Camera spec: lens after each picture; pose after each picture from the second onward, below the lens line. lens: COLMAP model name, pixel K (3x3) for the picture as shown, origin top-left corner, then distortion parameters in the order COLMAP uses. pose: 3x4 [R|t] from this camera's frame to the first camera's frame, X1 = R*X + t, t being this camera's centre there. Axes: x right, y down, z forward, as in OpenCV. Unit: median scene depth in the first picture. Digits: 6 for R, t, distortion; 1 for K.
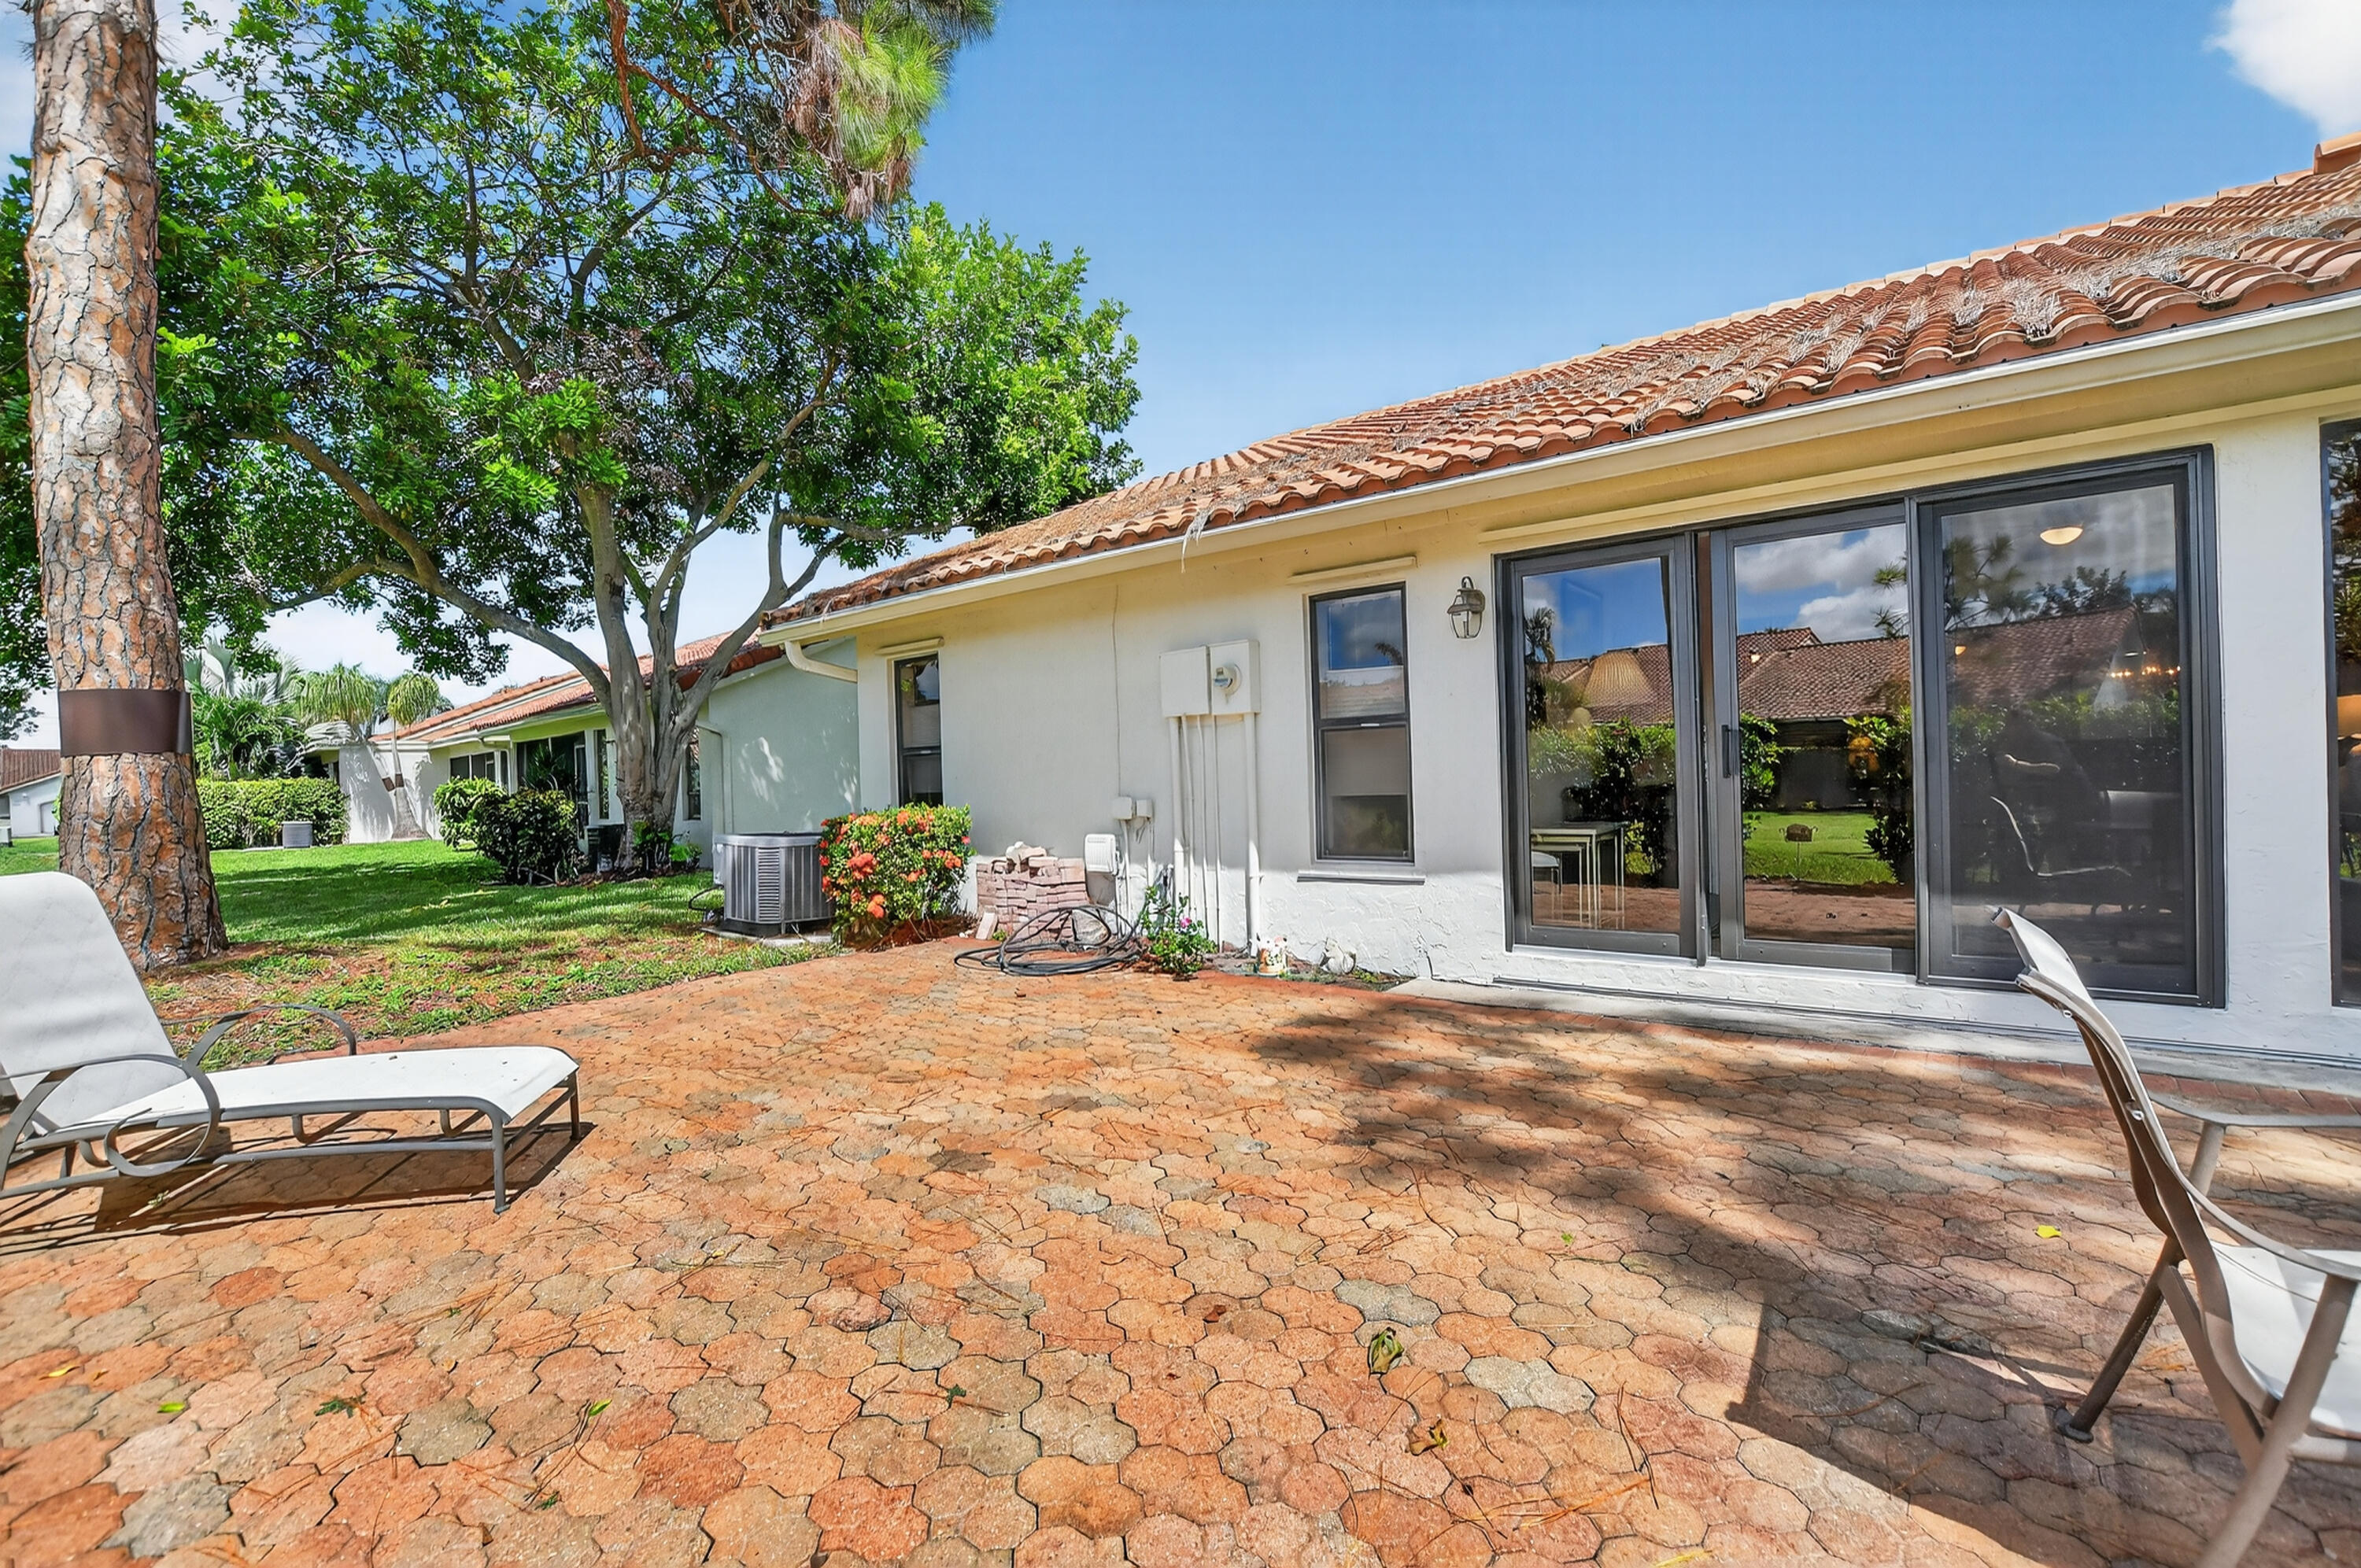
lens RADIAL K [[1058.1, 0, 1163.1], [0, 1058.1, 793.1], [0, 0, 1]] dist [-0.045432, 0.009709]
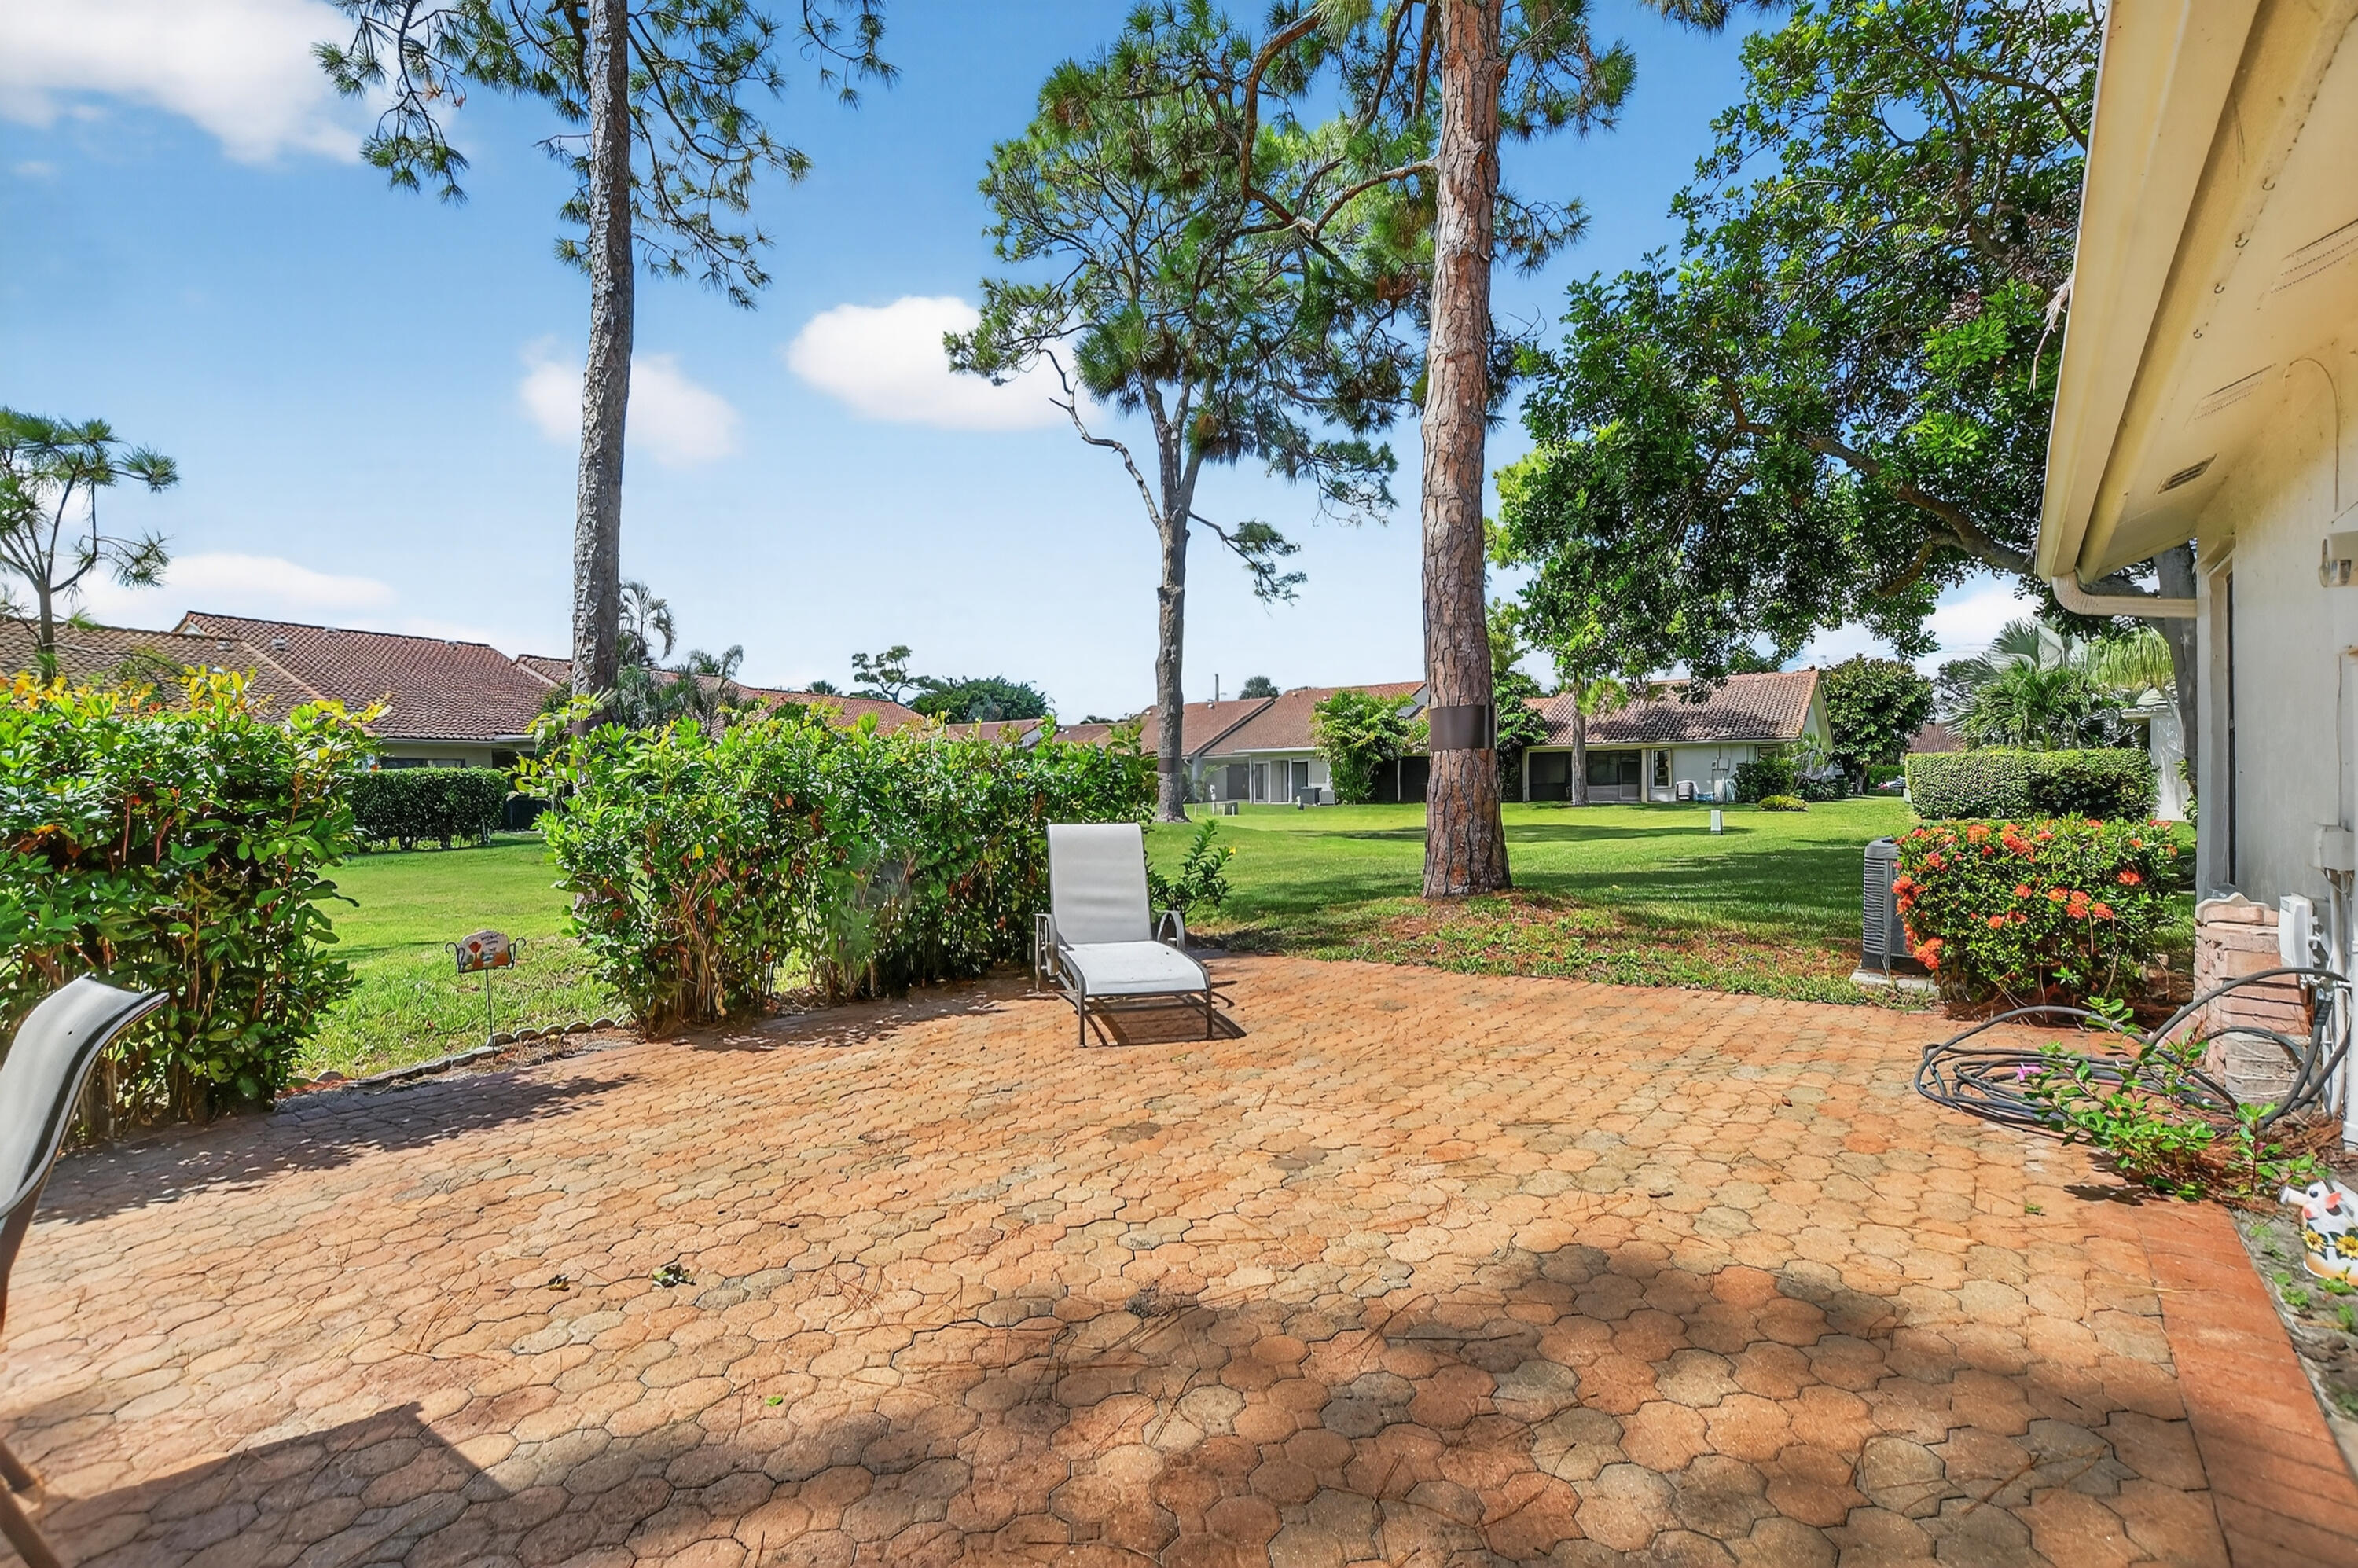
lens RADIAL K [[1056.8, 0, 1161.6], [0, 1056.8, 793.1], [0, 0, 1]] dist [-0.045432, 0.009709]
pose [[-0.001862, 0.037840, -0.999282, 0.895695], [-0.001748, 0.999282, 0.037844, -0.056529], [0.999997, 0.001818, -0.001794, 0.995267]]
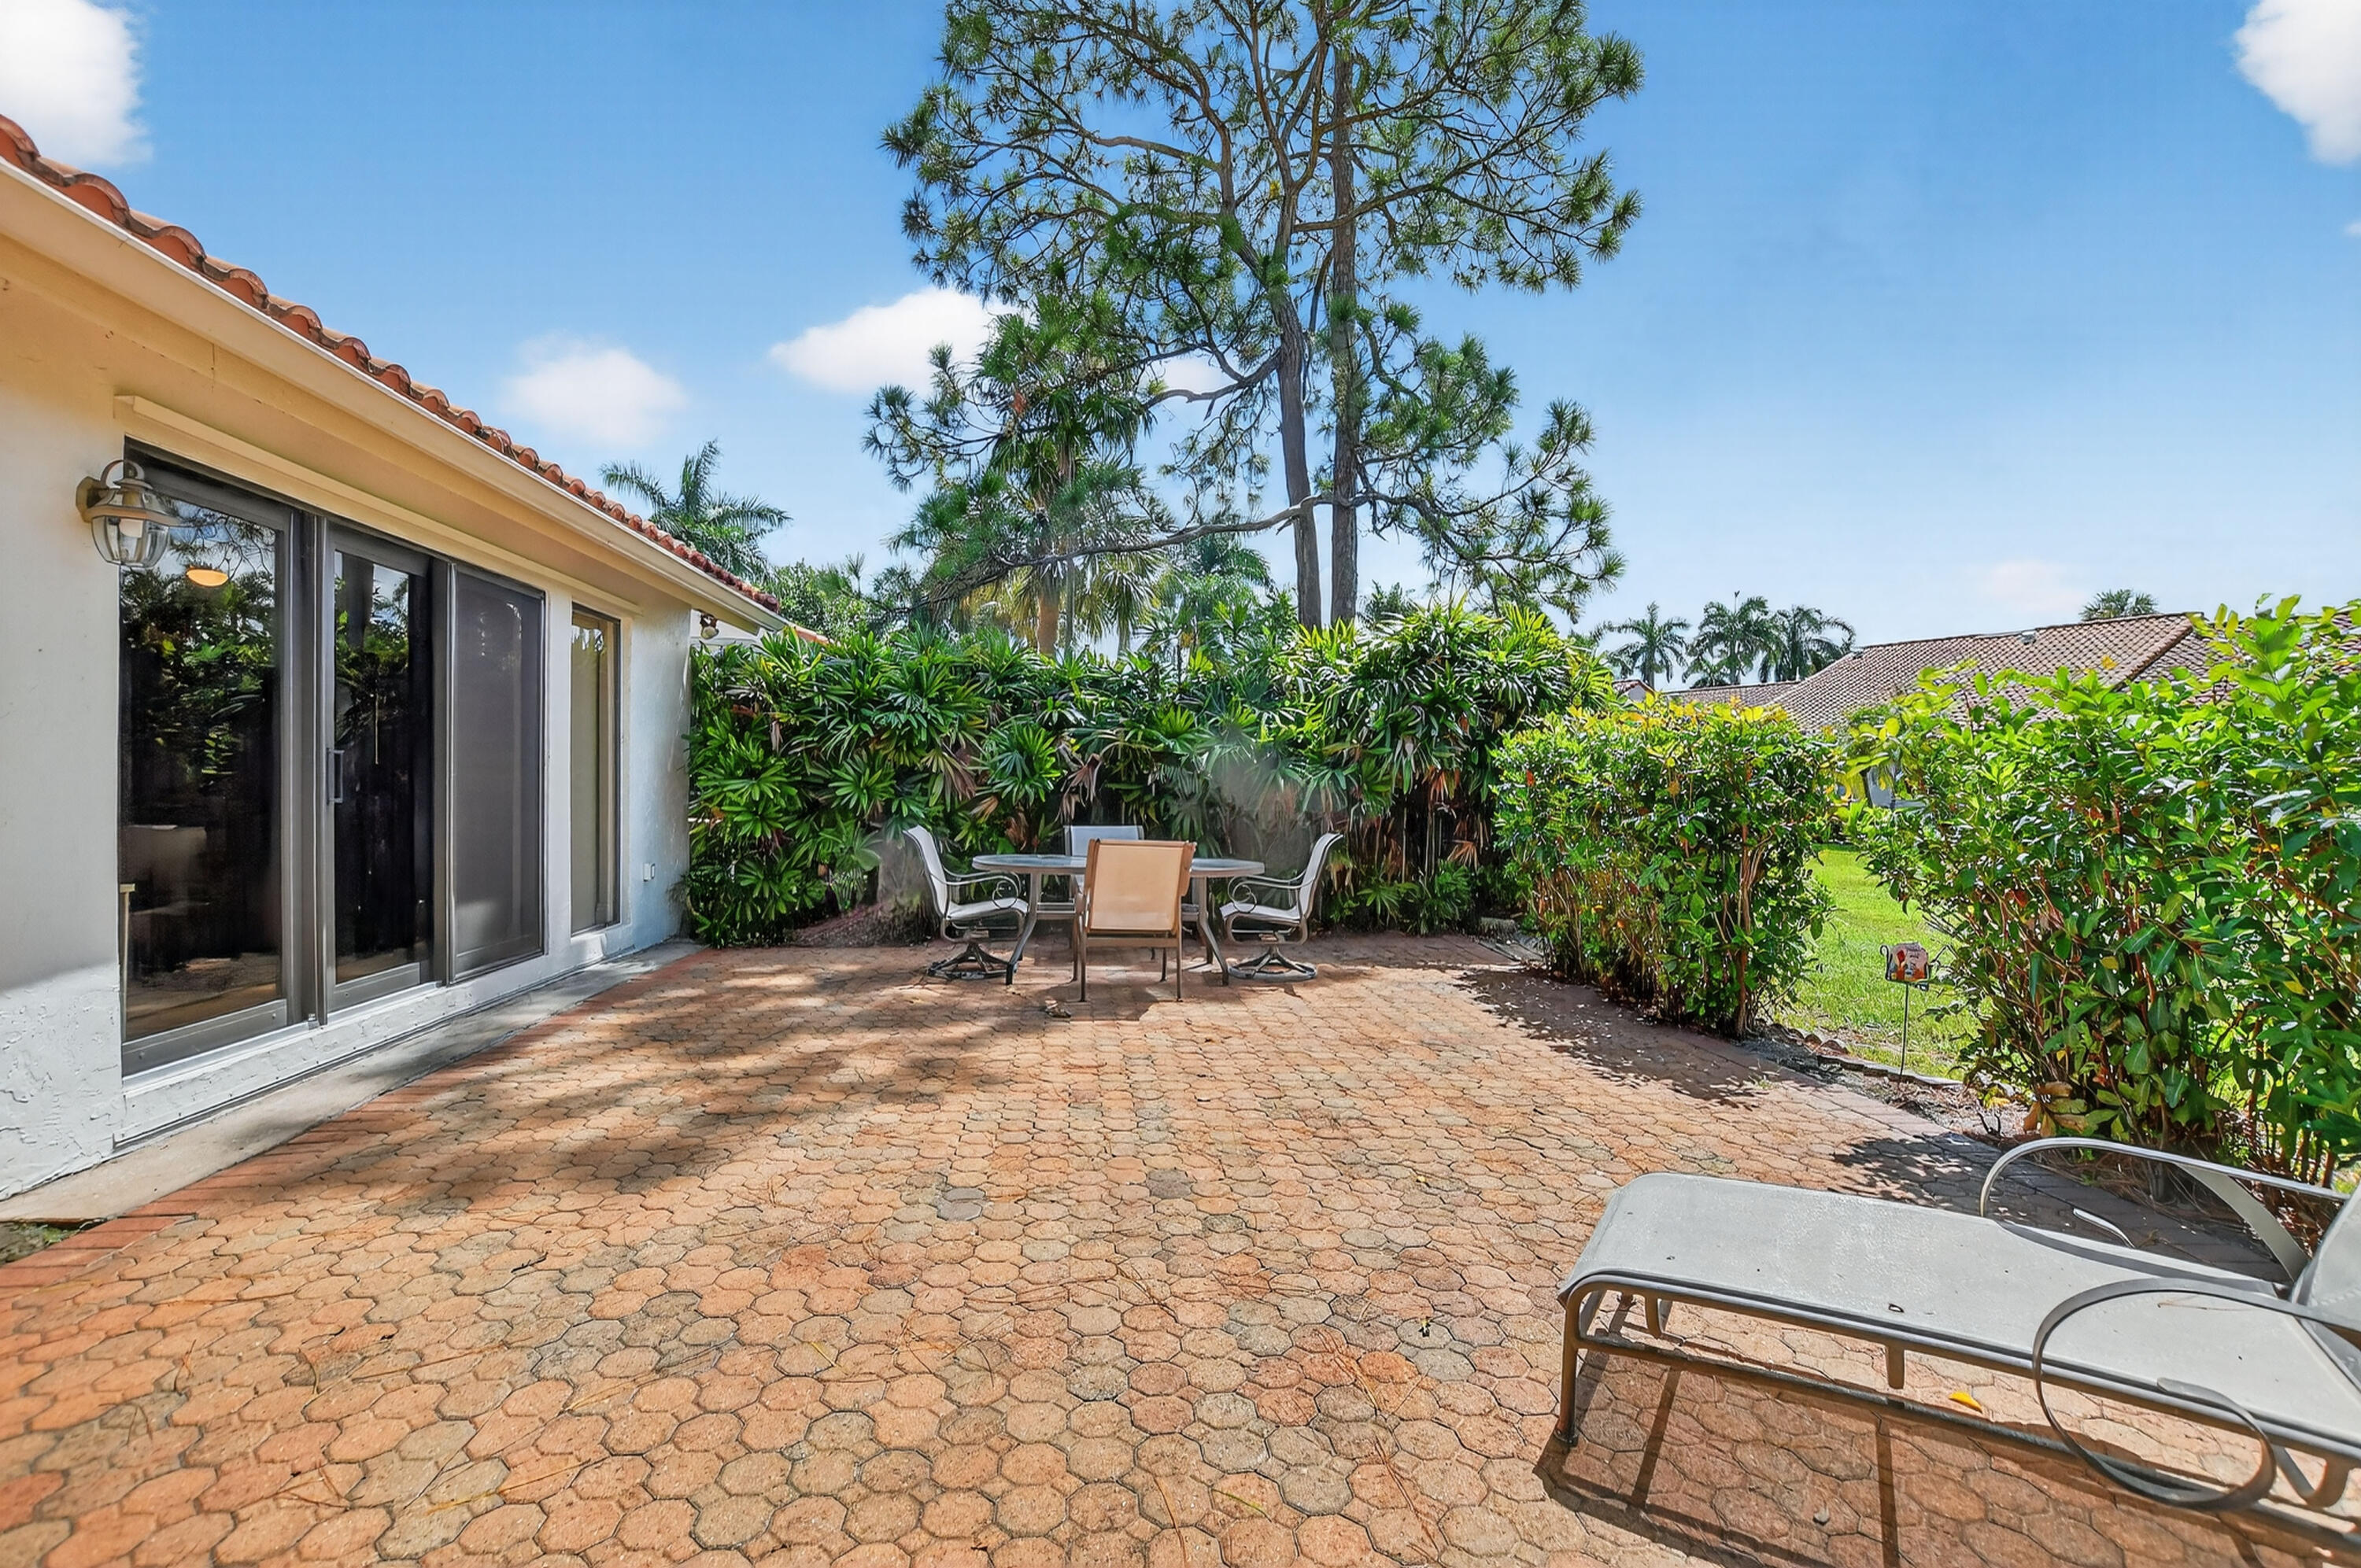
lens RADIAL K [[1058.1, 0, 1163.1], [0, 1058.1, 793.1], [0, 0, 1]] dist [-0.045432, 0.009709]
pose [[-0.697160, 0.021002, 0.716608, -0.861930], [0.024177, 0.999691, -0.005778, -0.005026], [-0.716508, 0.013297, -0.697452, 1.618057]]
